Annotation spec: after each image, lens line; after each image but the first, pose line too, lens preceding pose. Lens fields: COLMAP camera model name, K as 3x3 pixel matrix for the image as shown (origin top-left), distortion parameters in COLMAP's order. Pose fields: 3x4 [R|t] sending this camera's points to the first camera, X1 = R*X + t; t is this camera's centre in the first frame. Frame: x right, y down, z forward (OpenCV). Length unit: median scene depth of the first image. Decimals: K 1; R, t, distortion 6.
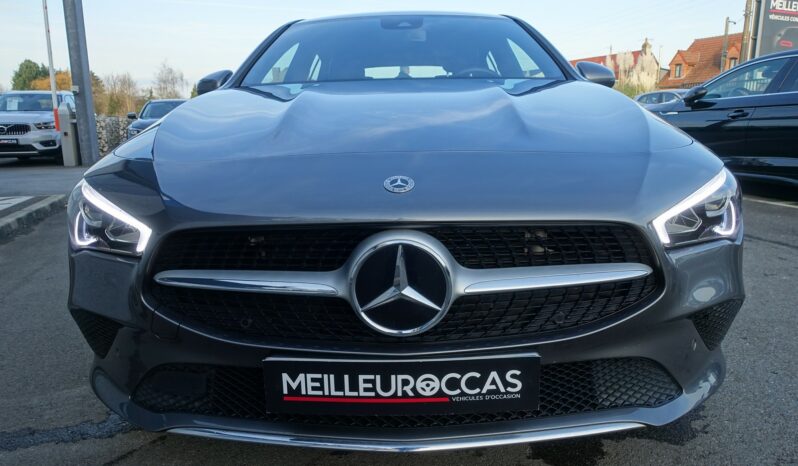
lens RADIAL K [[547.2, 0, 400.5], [0, 547.2, 230.7], [0, 0, 1]] dist [-0.009240, 0.007638]
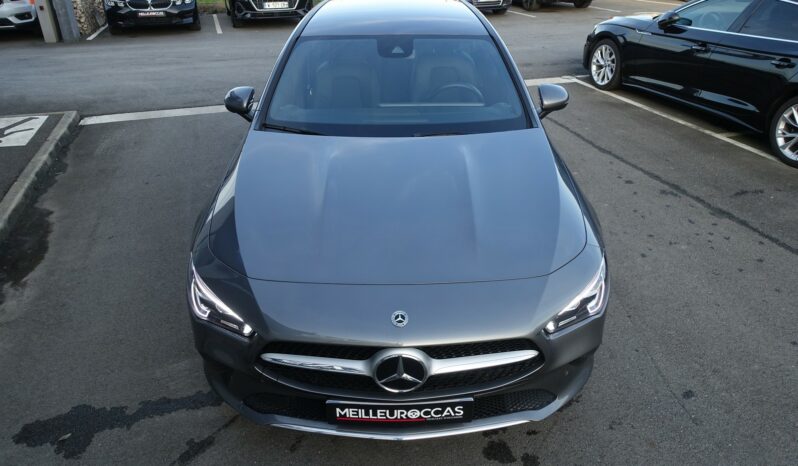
lens RADIAL K [[547.2, 0, 400.5], [0, 547.2, 231.1], [0, 0, 1]] dist [-0.009240, 0.007638]
pose [[0.999495, 0.003525, 0.031585, -0.057721], [-0.012390, 0.958415, 0.285108, -0.859453], [-0.029267, -0.285355, 0.957975, -0.630706]]
